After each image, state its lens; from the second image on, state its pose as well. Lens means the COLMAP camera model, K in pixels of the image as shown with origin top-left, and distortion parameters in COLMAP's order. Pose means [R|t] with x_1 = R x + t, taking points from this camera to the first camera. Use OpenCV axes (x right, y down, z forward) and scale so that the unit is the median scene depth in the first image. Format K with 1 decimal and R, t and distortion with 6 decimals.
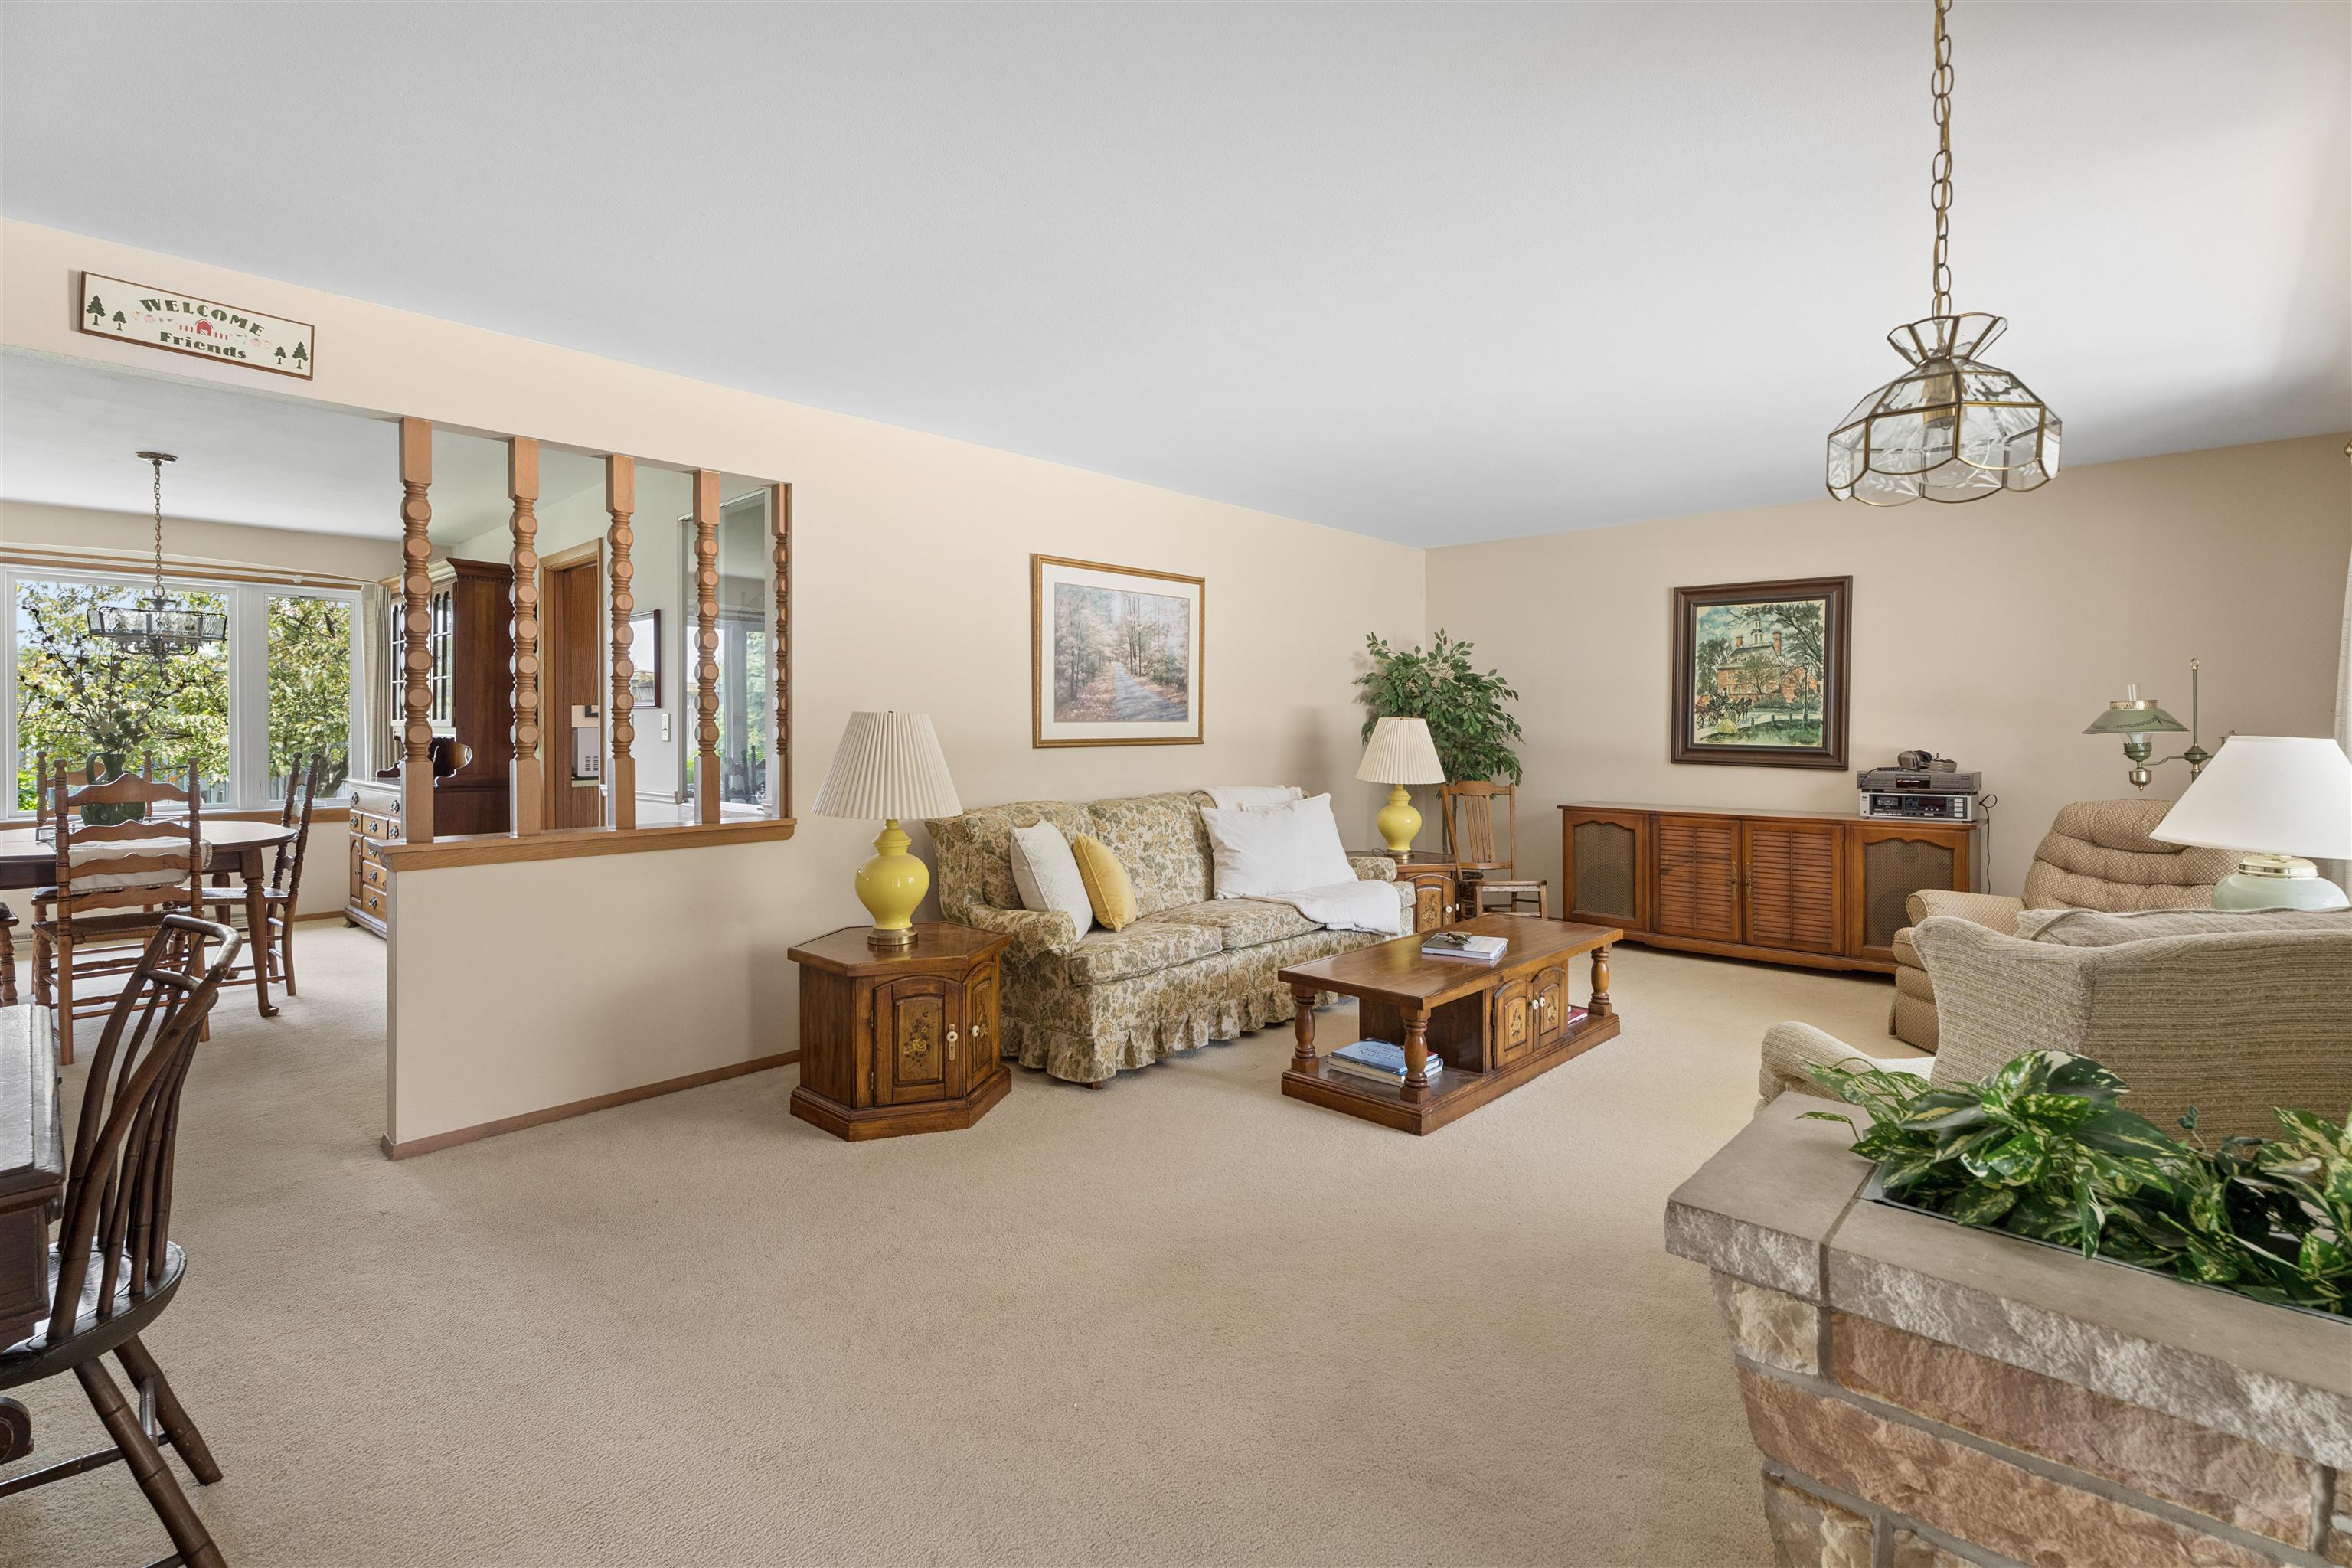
lens RADIAL K [[1062.6, 0, 1170.2], [0, 1062.6, 738.7], [0, 0, 1]] dist [0.007773, -0.000185]
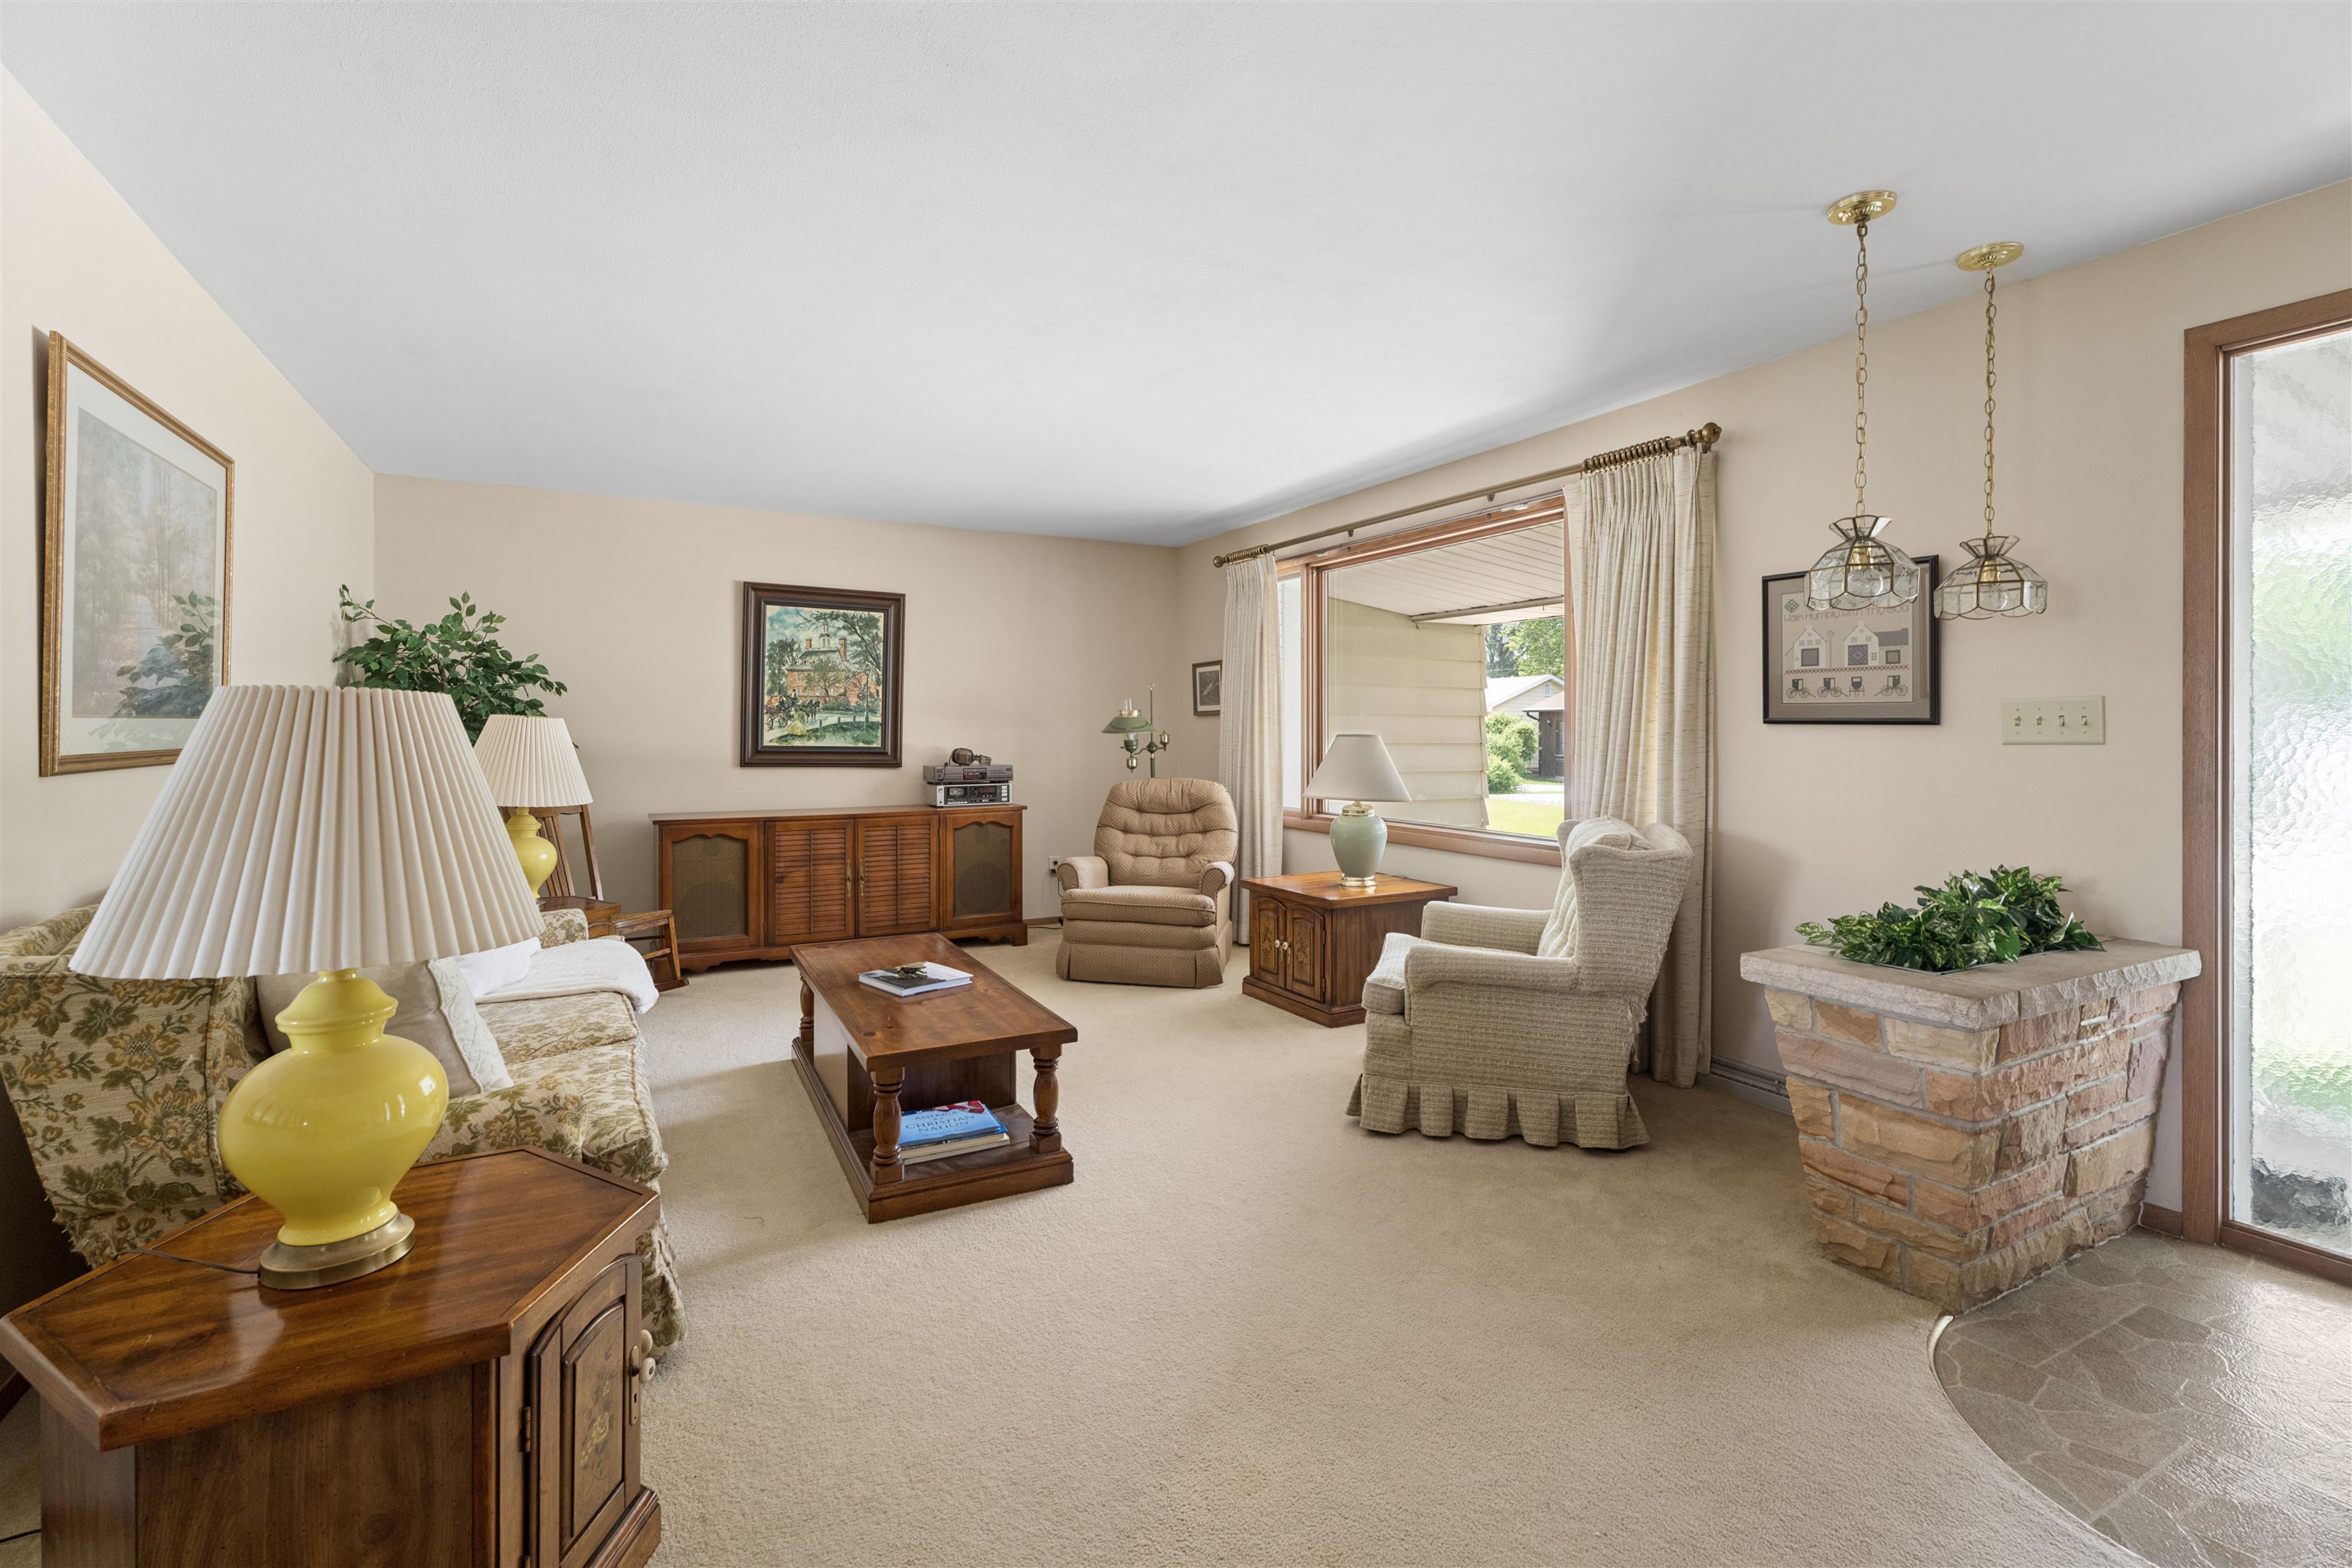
lens RADIAL K [[1062.6, 0, 1217.0], [0, 1062.6, 732.2], [0, 0, 1]] dist [0.007773, -0.000185]
pose [[0.316862, -0.002785, 0.948467, -0.321653], [0.009621, 0.999954, -0.000278, -0.003686], [-0.948423, 0.009213, 0.316875, 0.329511]]
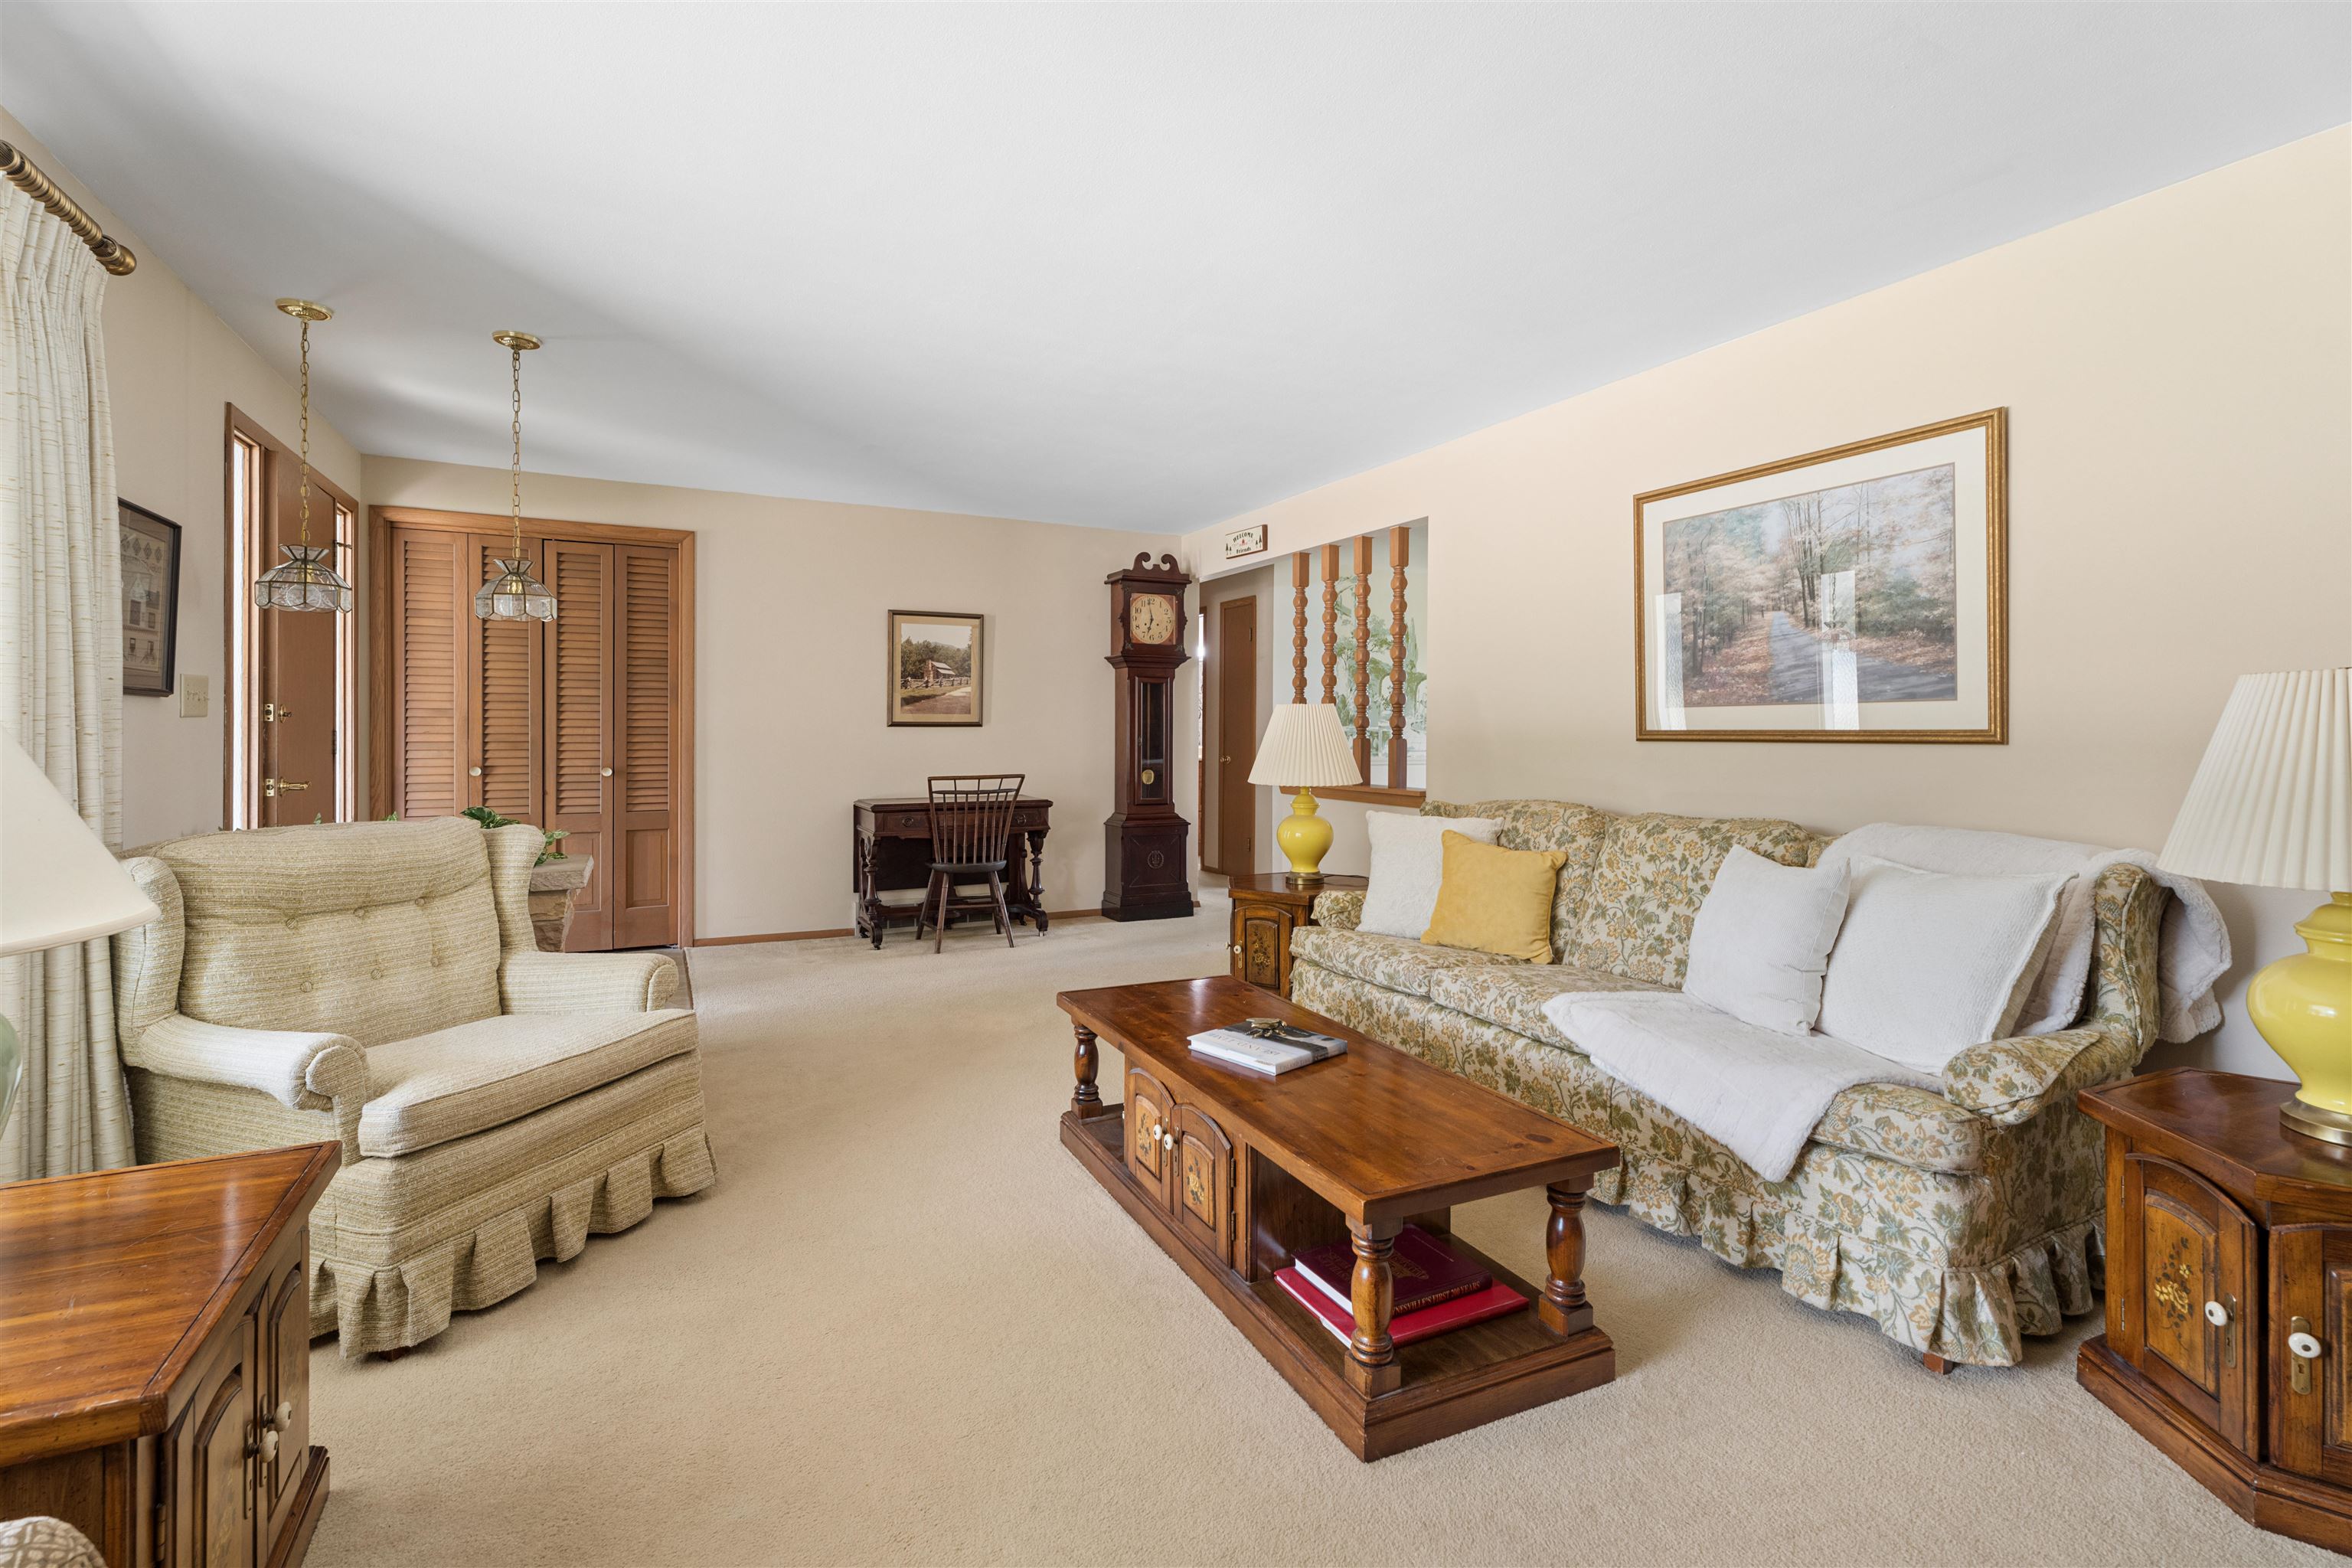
lens RADIAL K [[1062.6, 0, 1119.5], [0, 1062.6, 718.3], [0, 0, 1]] dist [0.007773, -0.000185]
pose [[-0.376717, -0.001523, -0.926327, 0.617433], [-0.004635, 0.999989, 0.000241, -0.005084], [0.926317, 0.004385, -0.376720, 0.774450]]
